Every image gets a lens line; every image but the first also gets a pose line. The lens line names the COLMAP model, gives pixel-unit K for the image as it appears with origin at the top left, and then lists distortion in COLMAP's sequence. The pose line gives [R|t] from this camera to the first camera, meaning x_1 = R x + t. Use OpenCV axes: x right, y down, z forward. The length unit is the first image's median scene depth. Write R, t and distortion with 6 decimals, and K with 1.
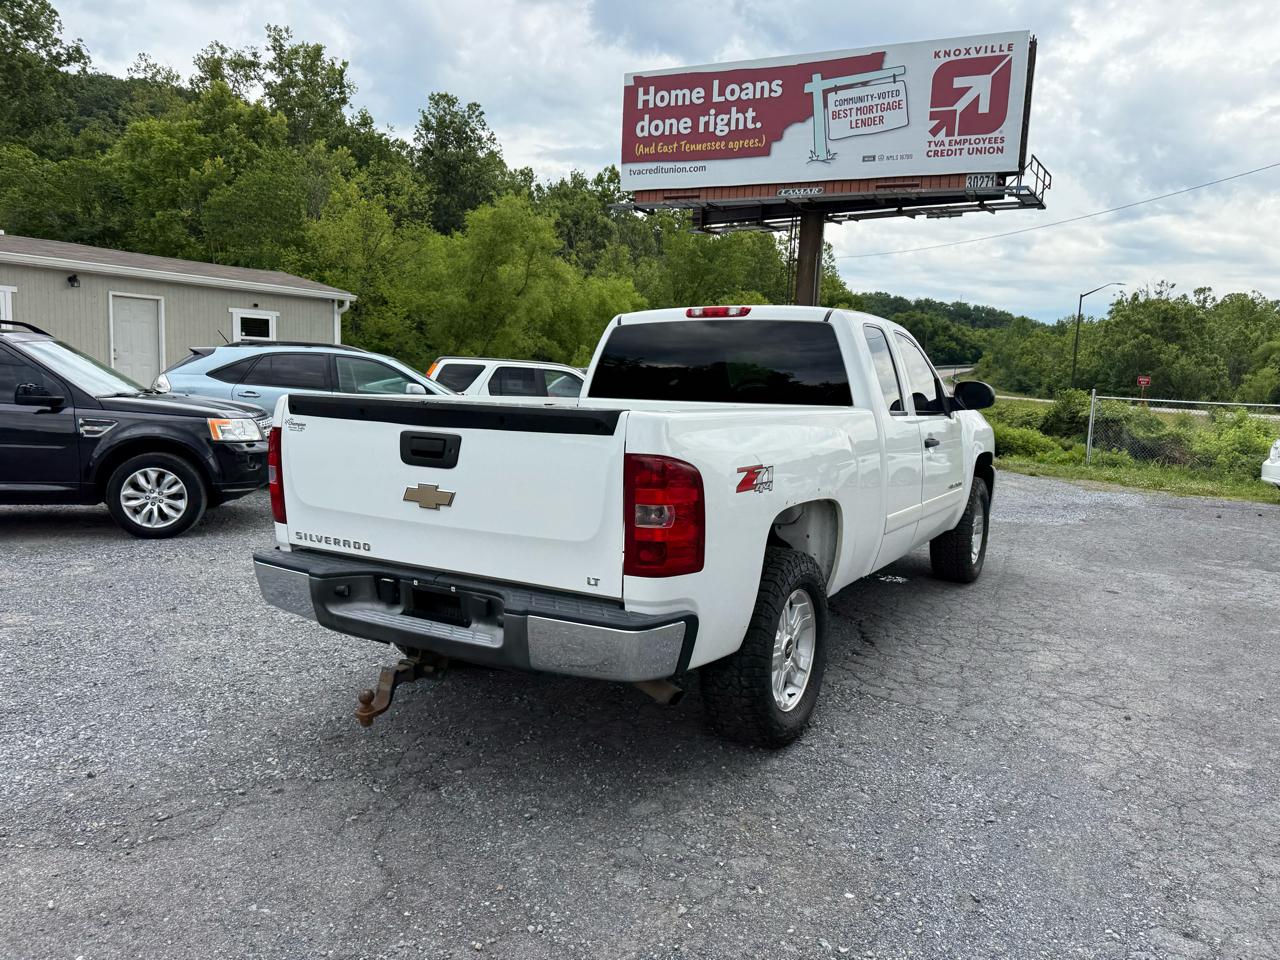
lens RADIAL K [[897.8, 0, 649.5], [0, 897.8, 491.5], [0, 0, 1]] dist [0.047708, -0.058295]
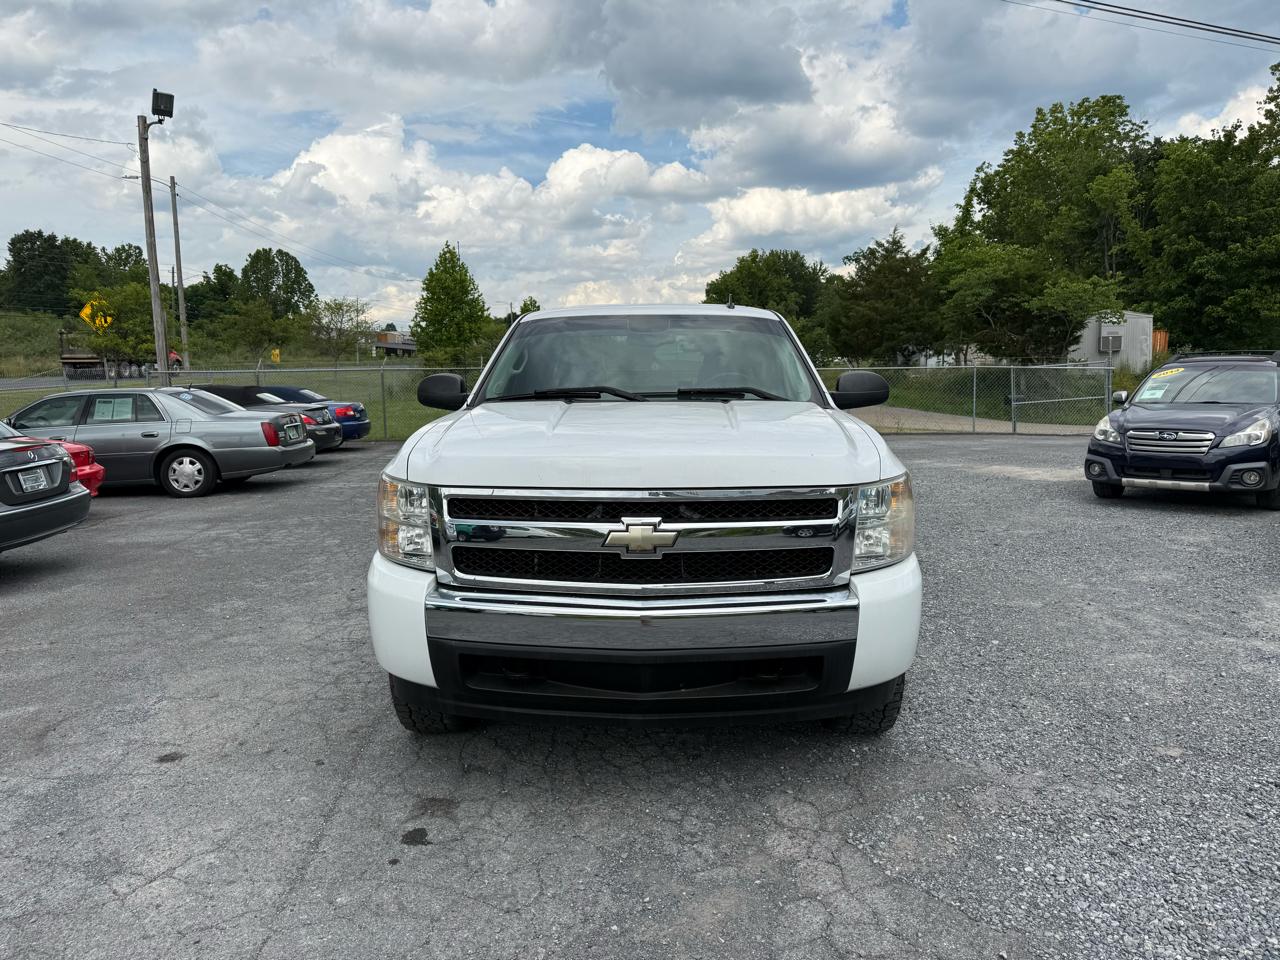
lens RADIAL K [[897.8, 0, 640.4], [0, 897.8, 491.6], [0, 0, 1]] dist [0.047708, -0.058295]
pose [[-0.873947, 0.044440, -0.483985, 0.331485], [-0.072906, 0.972556, 0.220950, -0.116332], [0.480522, 0.228384, -0.846723, 0.993523]]
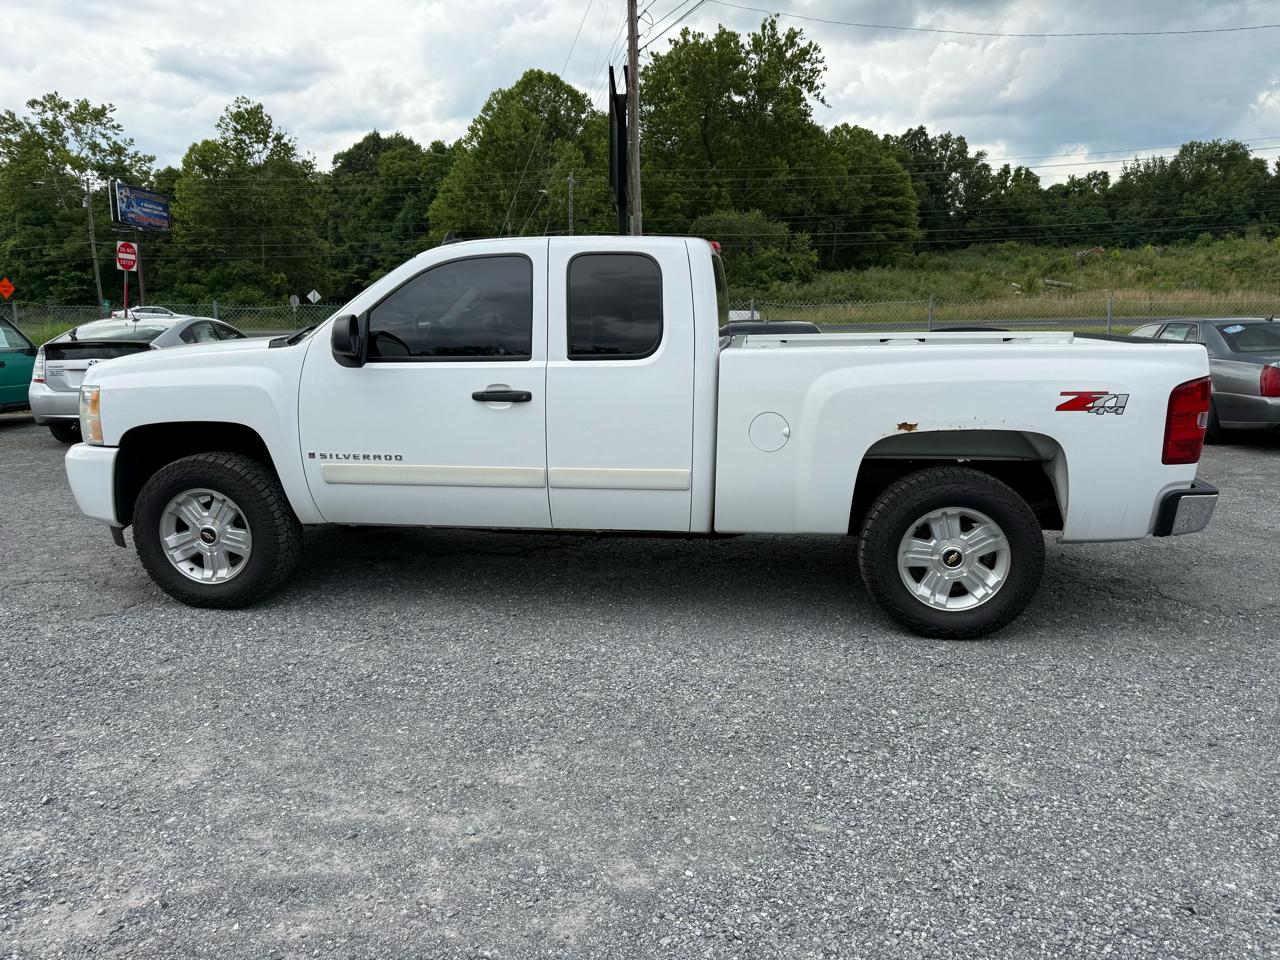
lens RADIAL K [[897.8, 0, 647.4], [0, 897.8, 489.5], [0, 0, 1]] dist [0.047708, -0.058295]
pose [[-0.398893, -0.210777, 0.892444, -0.397228], [0.101496, 0.957097, 0.271412, -0.105717], [-0.911363, 0.198844, -0.360386, 0.702866]]
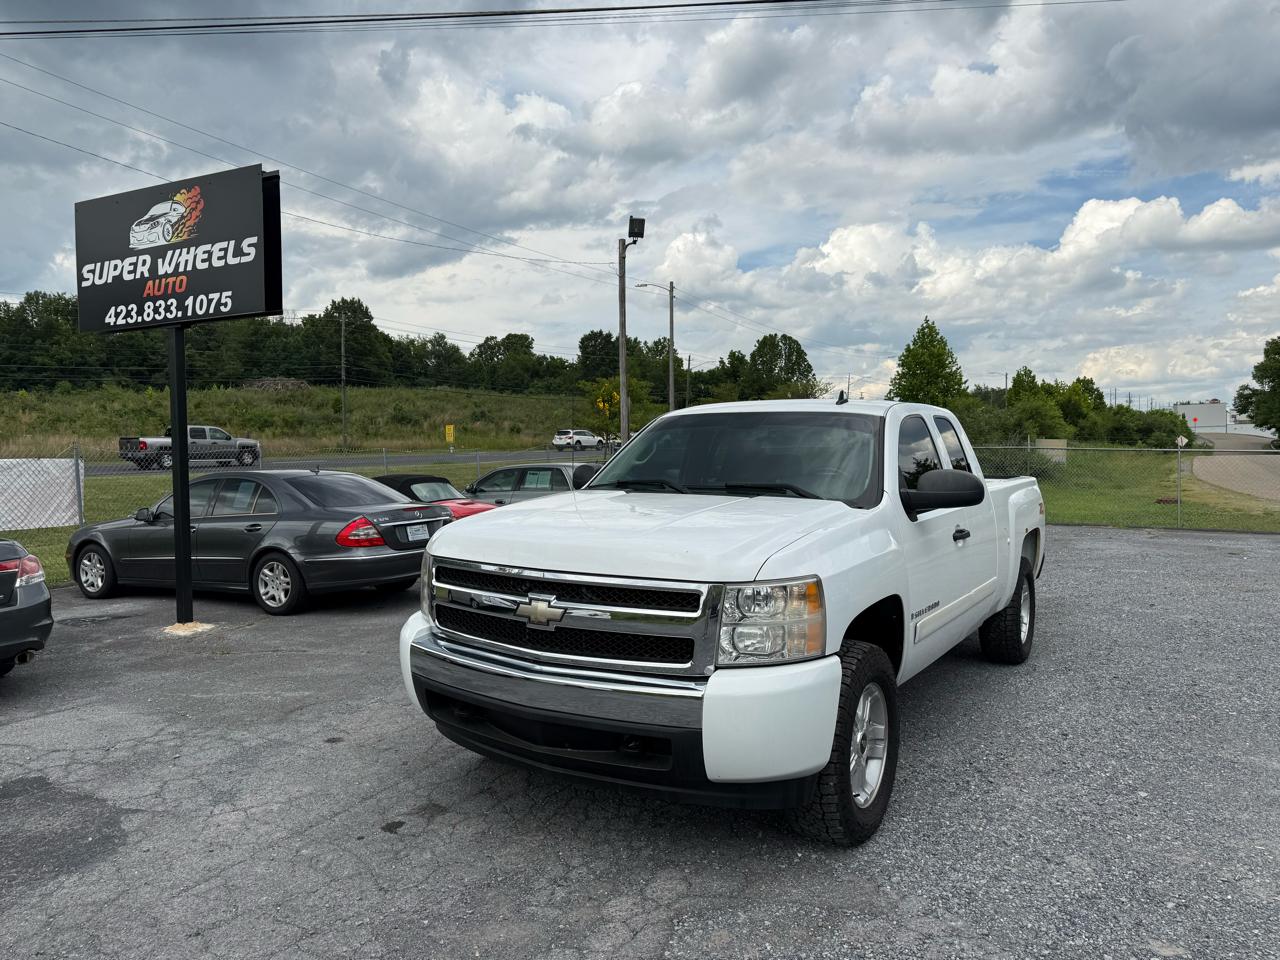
lens RADIAL K [[897.8, 0, 633.2], [0, 897.8, 492.1], [0, 0, 1]] dist [0.047708, -0.058295]
pose [[-0.998943, -0.030500, 0.034378, 0.156385], [-0.024250, 0.985242, 0.169441, -0.141177], [-0.039038, 0.168429, -0.984940, 1.078318]]
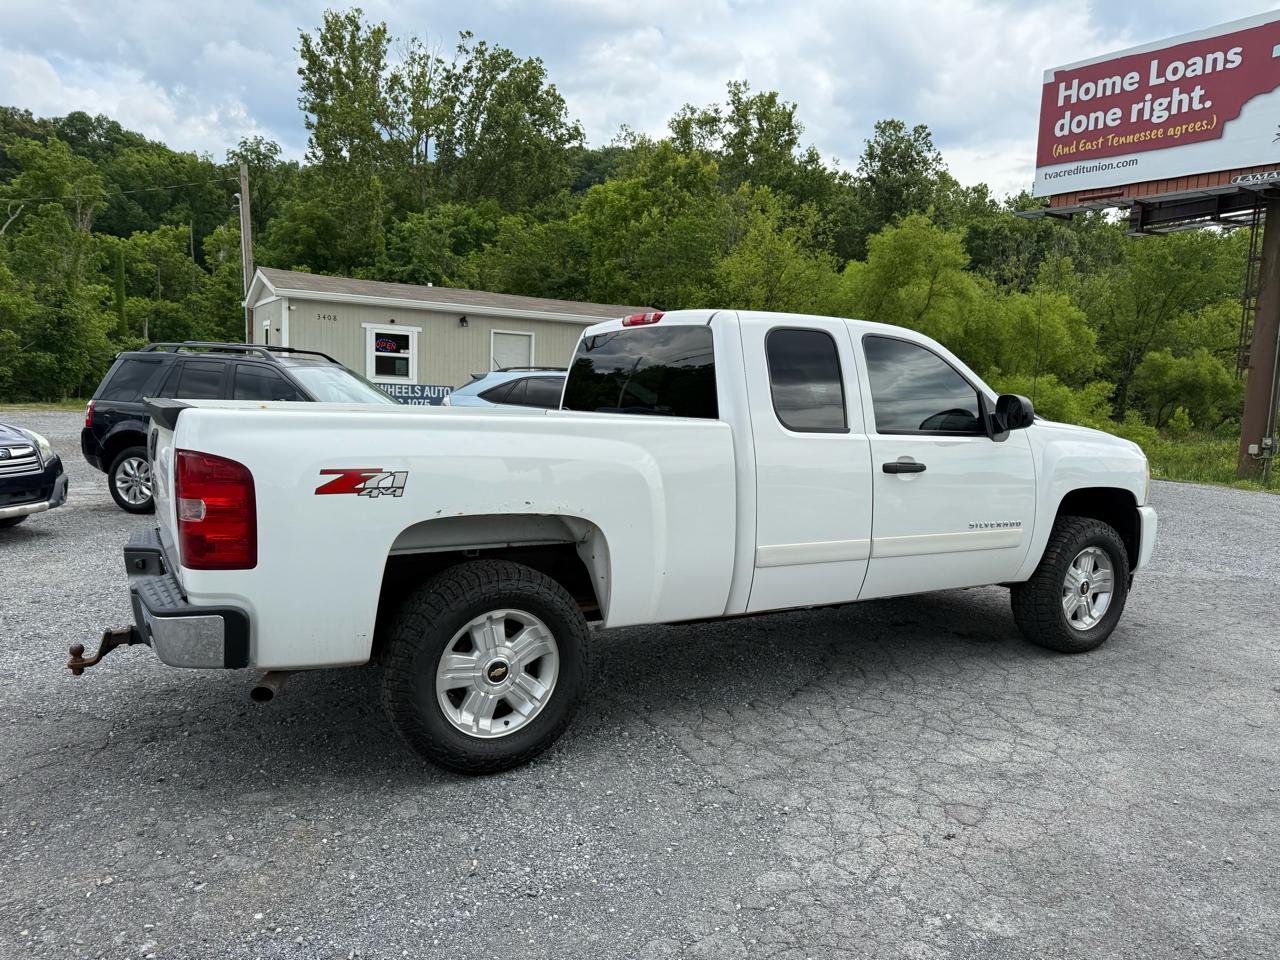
lens RADIAL K [[897.8, 0, 650.4], [0, 897.8, 492.4], [0, 0, 1]] dist [0.047708, -0.058295]
pose [[0.879968, 0.049290, -0.472469, 0.256469], [-0.062701, 0.997952, -0.012669, -0.003246], [0.470877, 0.040773, 0.881256, 0.084840]]
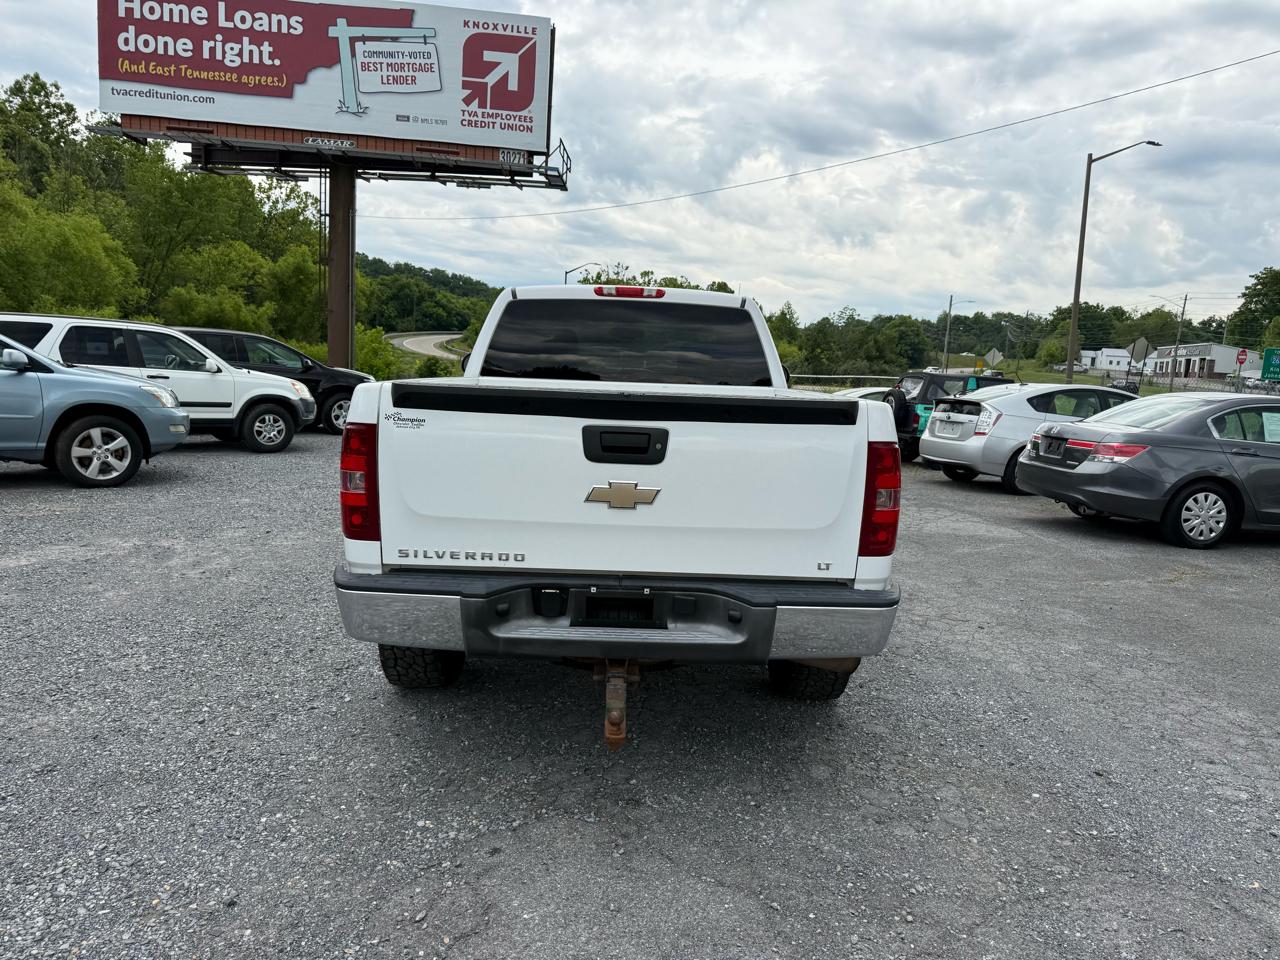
lens RADIAL K [[897.8, 0, 650.0], [0, 897.8, 491.5], [0, 0, 1]] dist [0.047708, -0.058295]
pose [[0.850151, -0.068818, 0.522022, -0.211813], [0.048388, 0.997438, 0.052689, -0.013800], [-0.524310, -0.019534, 0.851303, 0.059924]]
